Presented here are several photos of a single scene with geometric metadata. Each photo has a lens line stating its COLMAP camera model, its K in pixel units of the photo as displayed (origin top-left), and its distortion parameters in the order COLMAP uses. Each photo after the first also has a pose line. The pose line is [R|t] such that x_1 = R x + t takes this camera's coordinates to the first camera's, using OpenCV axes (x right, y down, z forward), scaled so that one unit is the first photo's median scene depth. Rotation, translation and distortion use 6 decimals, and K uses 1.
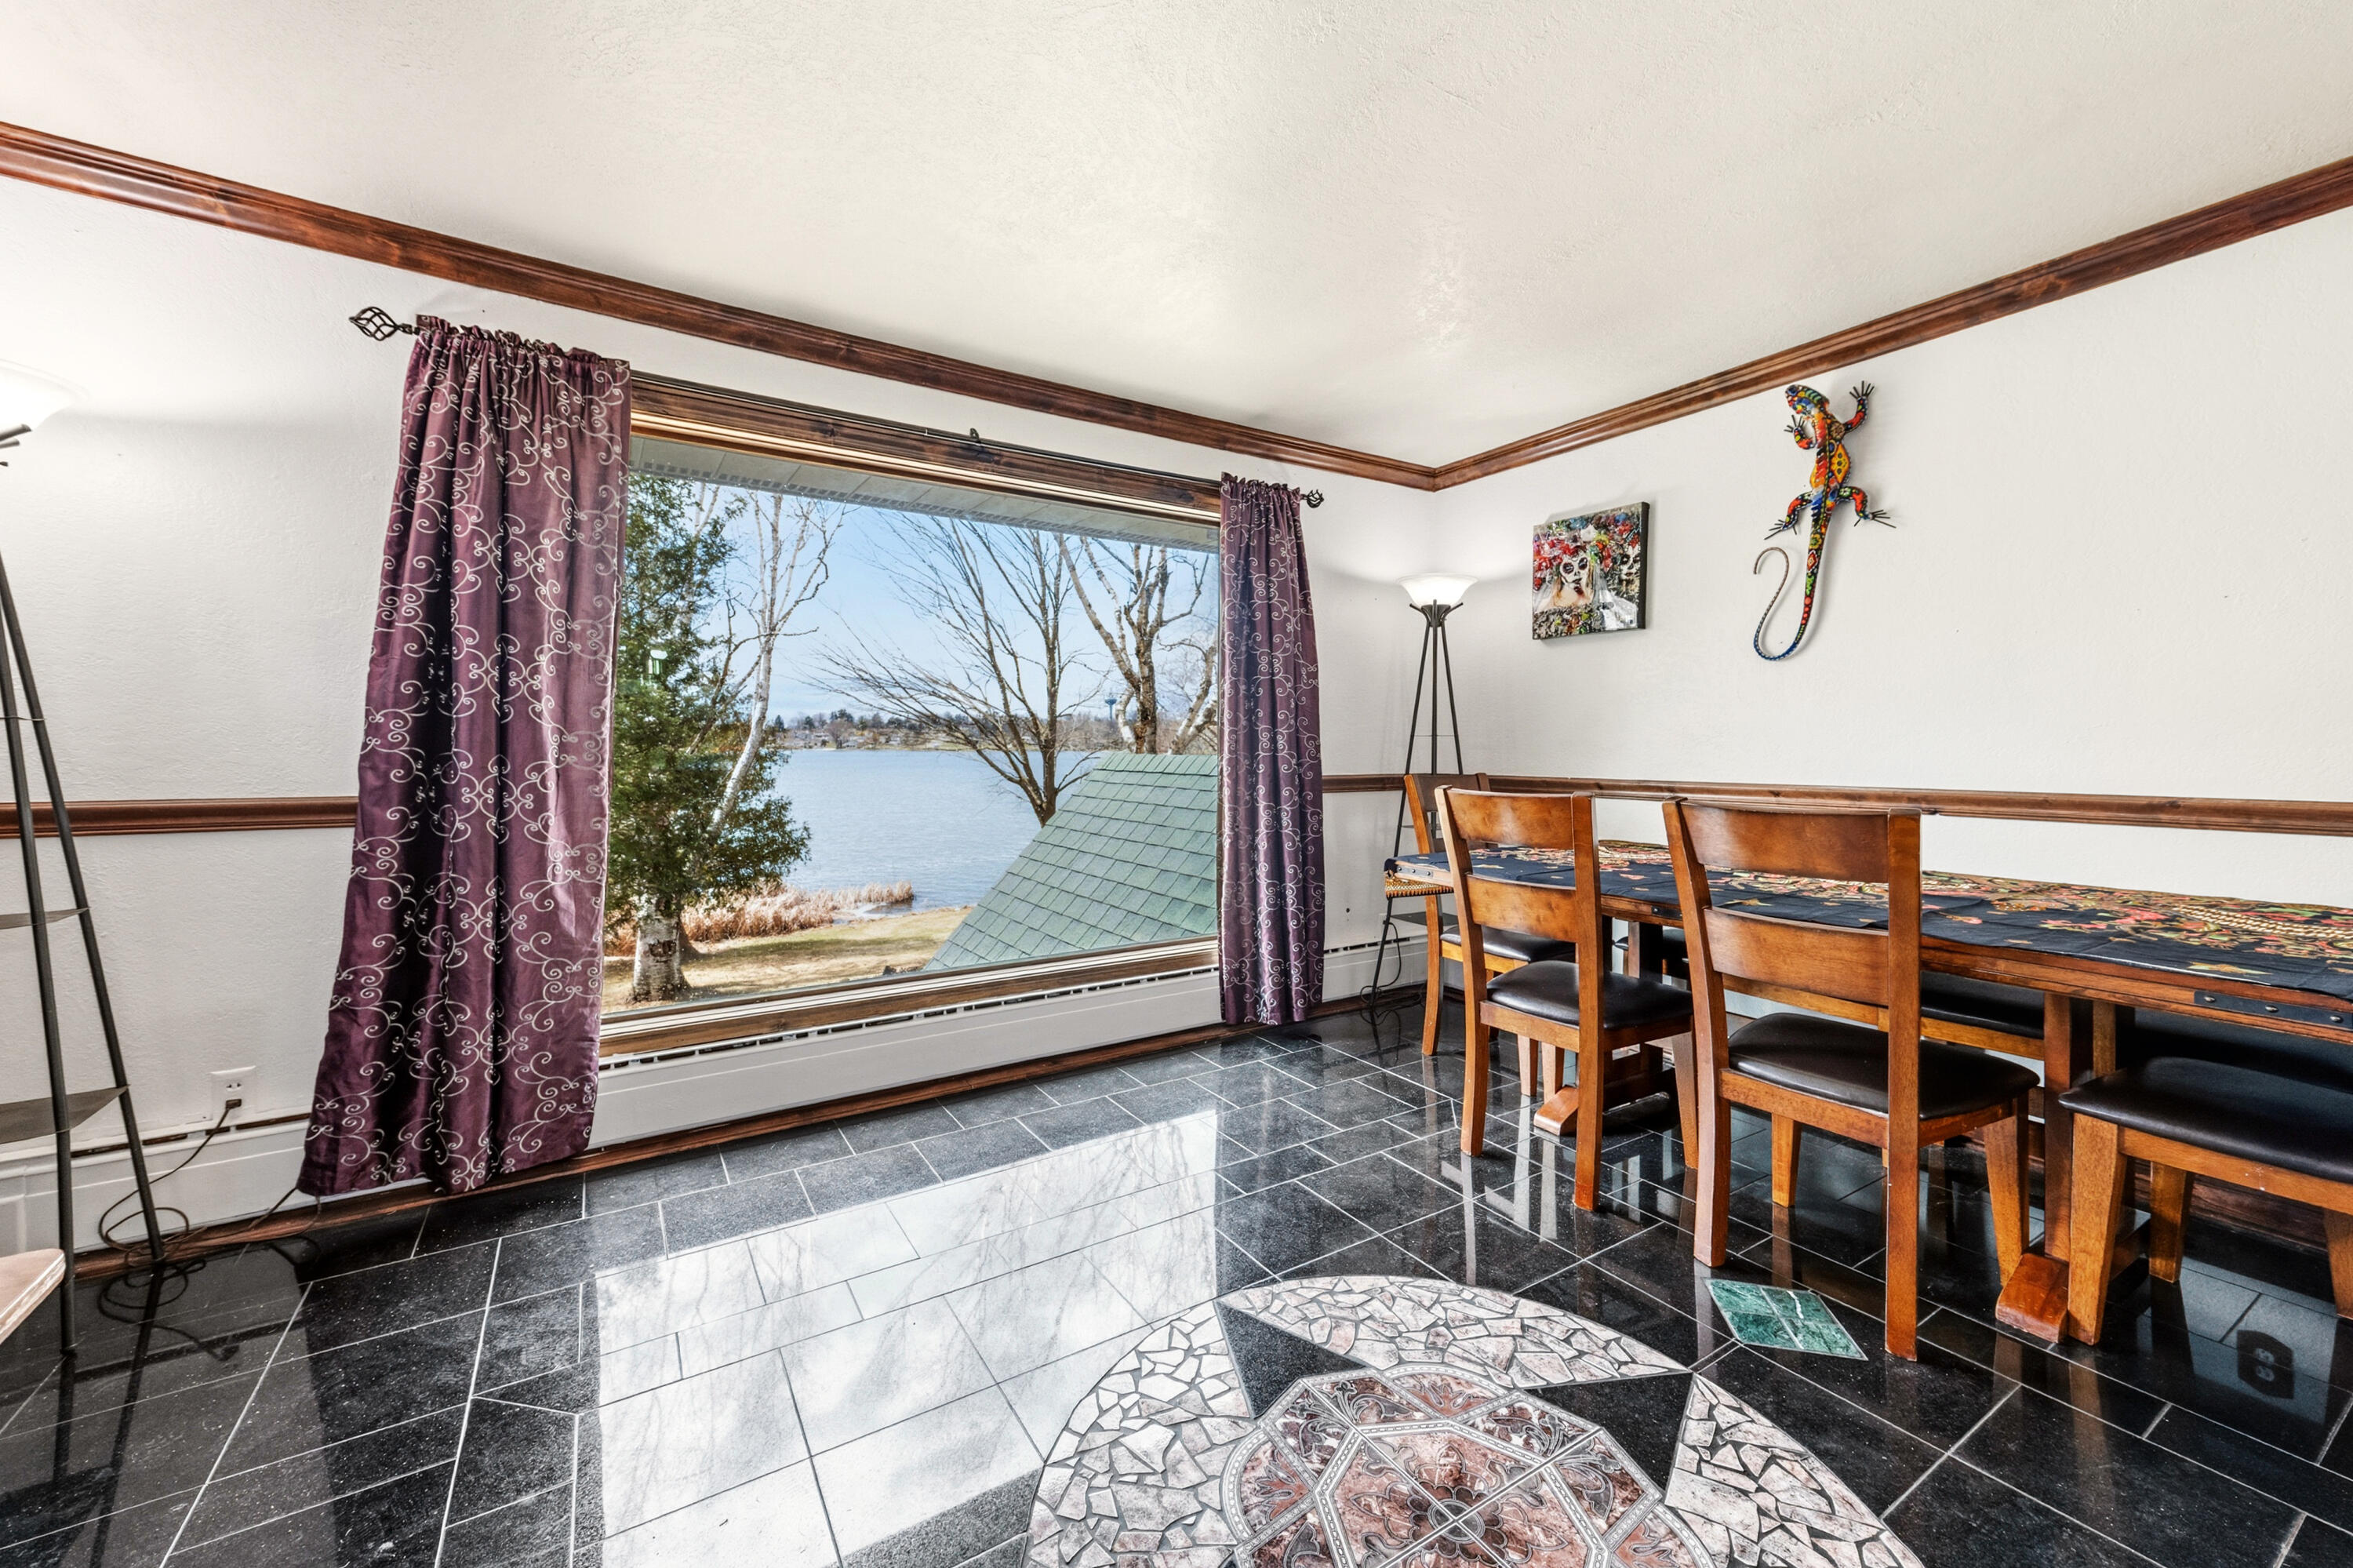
lens RADIAL K [[922.0, 0, 1189.4], [0, 922.0, 762.7], [0, 0, 1]] dist [0.003037, -0.000145]
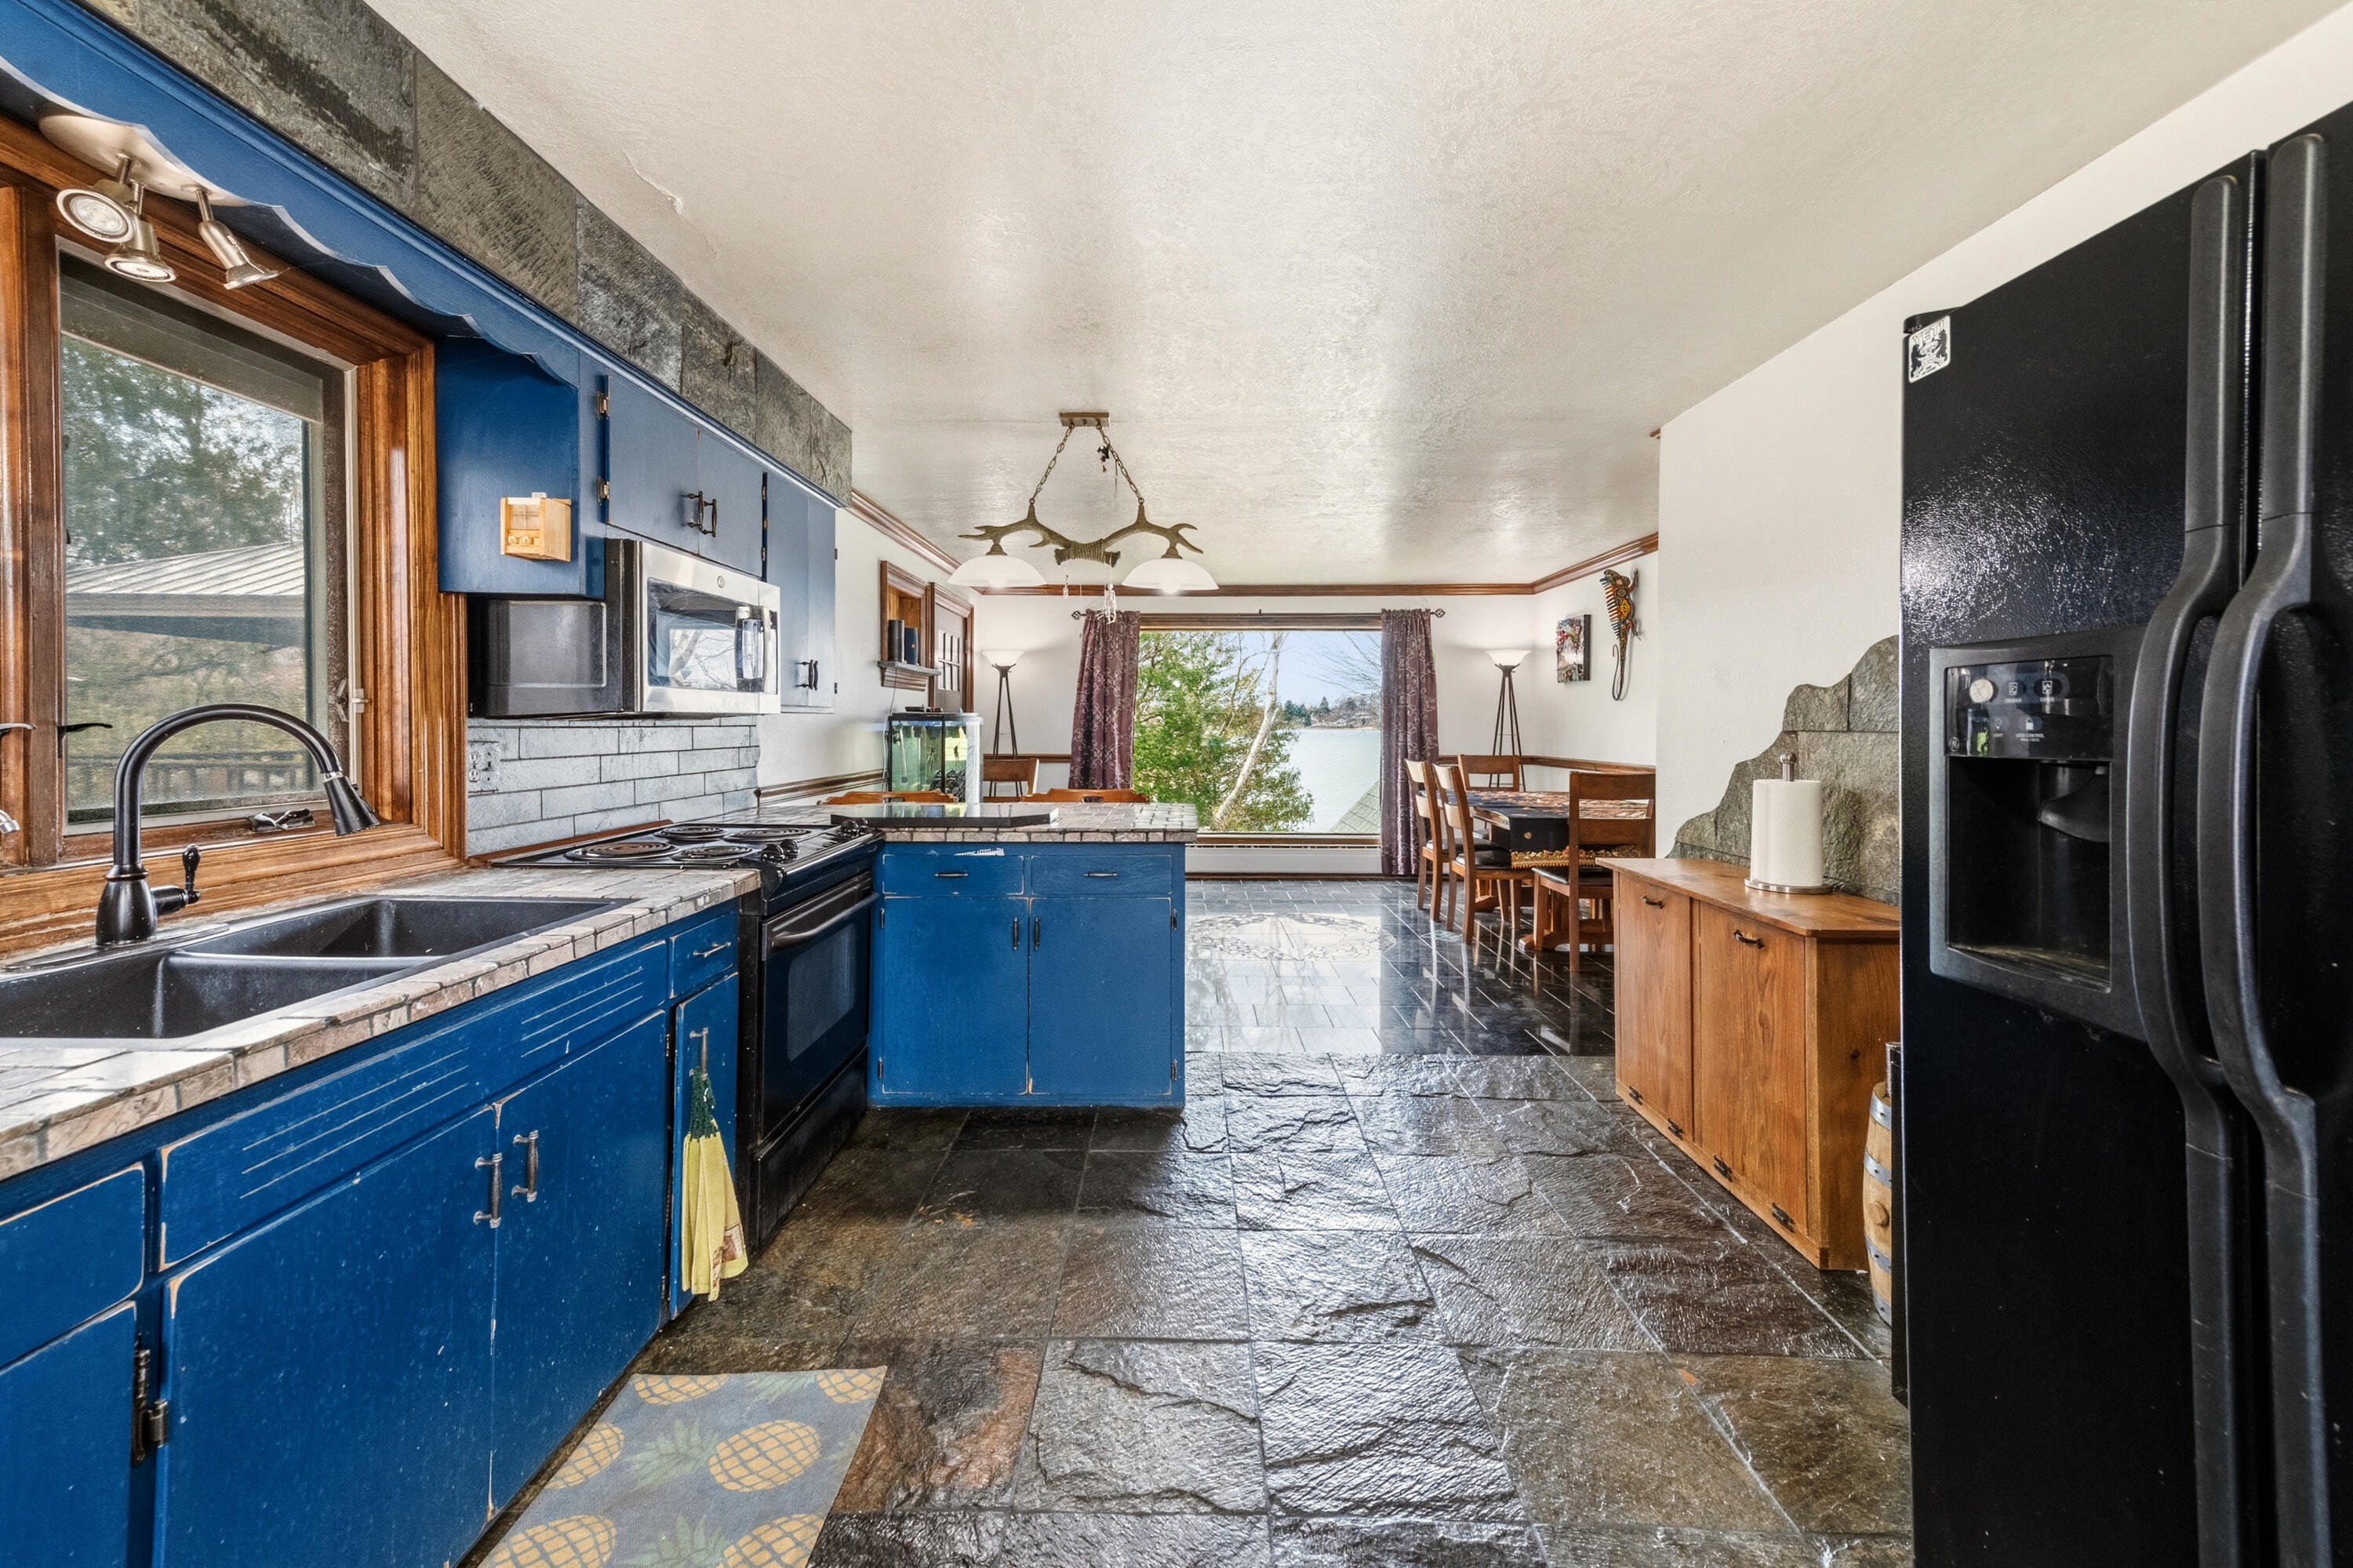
lens RADIAL K [[922.0, 0, 1185.6], [0, 922.0, 725.4], [0, 0, 1]] dist [0.003037, -0.000145]
pose [[0.845914, 0.002602, -0.533312, 0.777121], [-0.012016, 0.999827, -0.014181, -0.015393], [0.533183, 0.018405, 0.845800, -1.008209]]
